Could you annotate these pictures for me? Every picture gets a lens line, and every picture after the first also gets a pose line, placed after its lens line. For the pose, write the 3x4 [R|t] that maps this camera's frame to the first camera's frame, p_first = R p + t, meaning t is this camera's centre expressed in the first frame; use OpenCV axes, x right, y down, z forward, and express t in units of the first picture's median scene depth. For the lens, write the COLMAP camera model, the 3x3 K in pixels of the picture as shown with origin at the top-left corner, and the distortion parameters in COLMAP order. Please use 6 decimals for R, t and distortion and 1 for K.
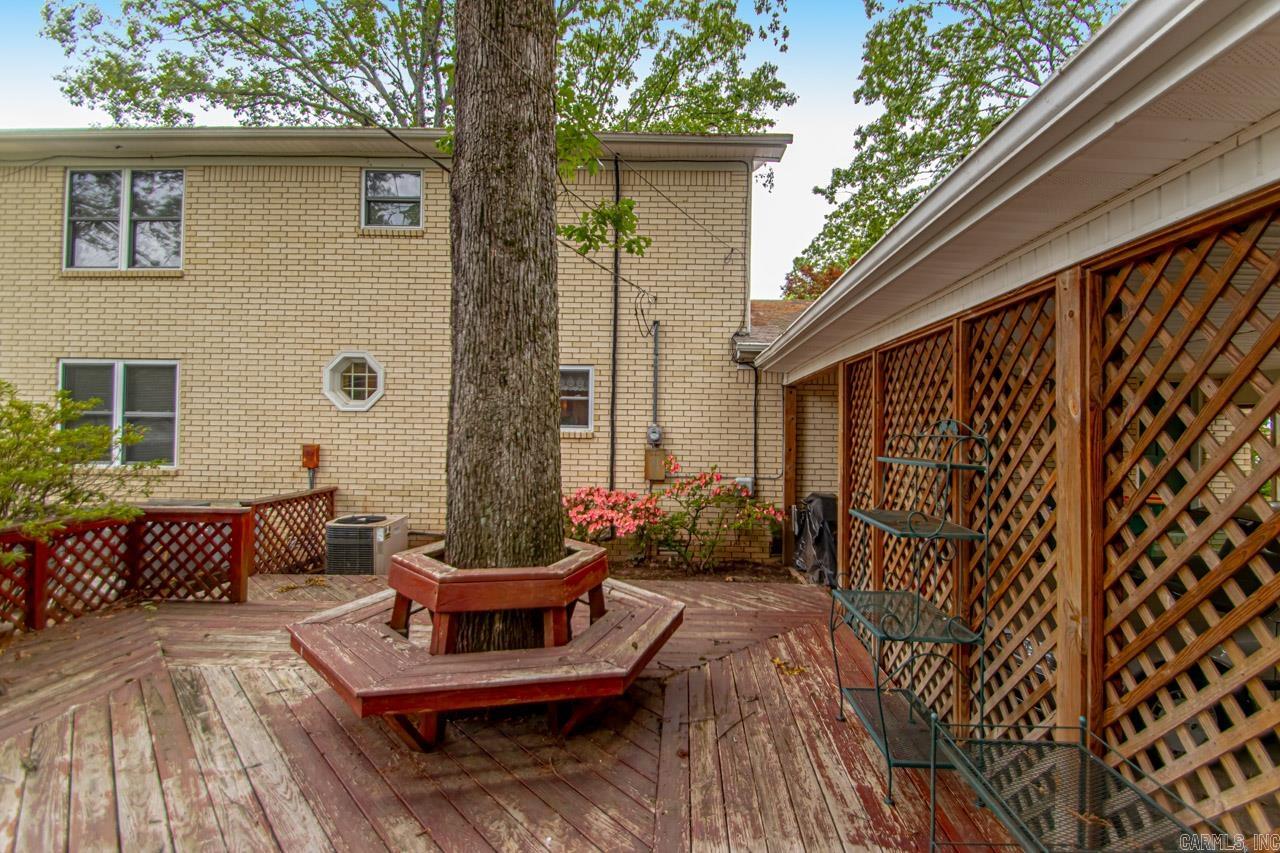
lens RADIAL K [[596.0, 0, 650.9], [0, 596.0, 424.7], [0, 0, 1]] dist [0.018712, -0.017344]
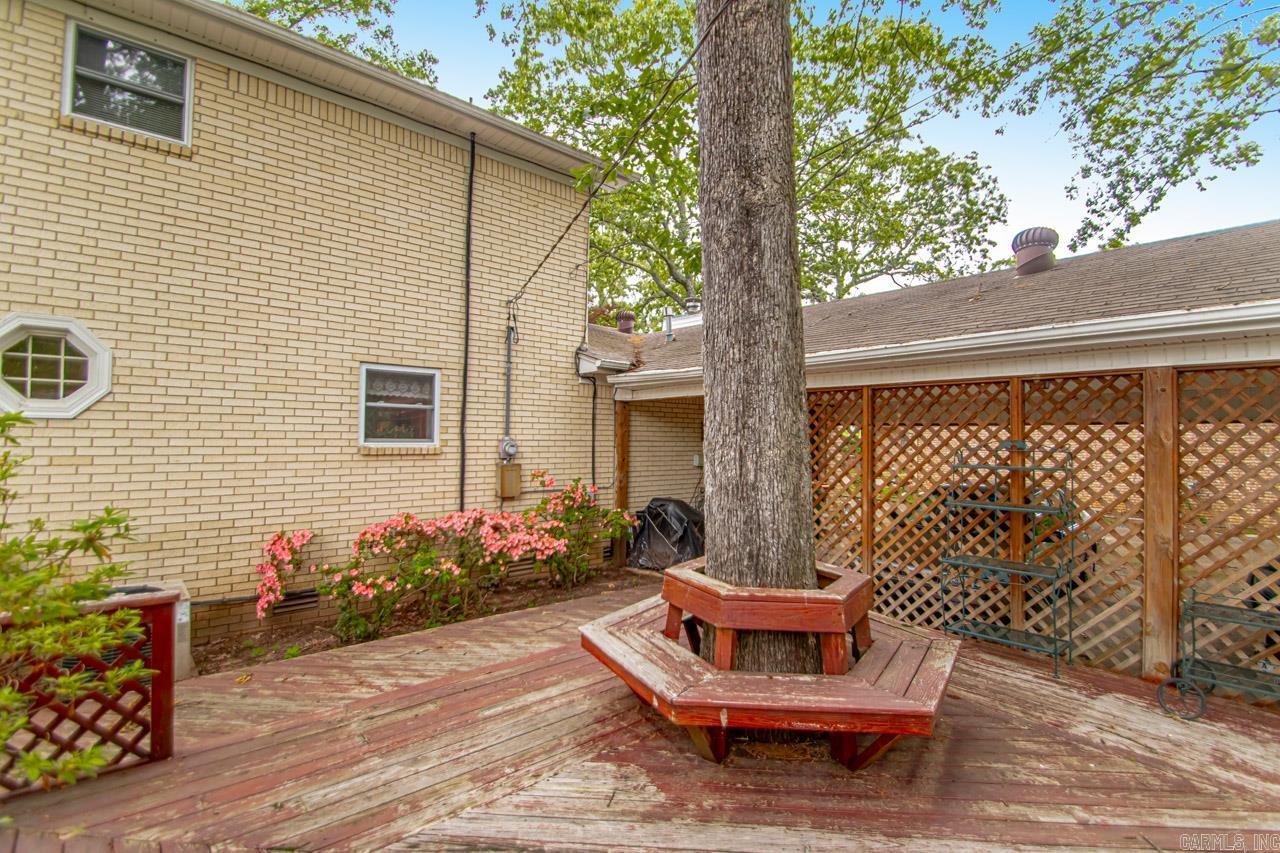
lens RADIAL K [[596.0, 0, 650.9], [0, 596.0, 424.7], [0, 0, 1]] dist [0.018712, -0.017344]
pose [[0.736977, 0.008014, 0.675870, -0.456411], [-0.002919, 0.999958, -0.008675, -0.012923], [-0.675911, 0.004420, 0.736970, 0.161222]]
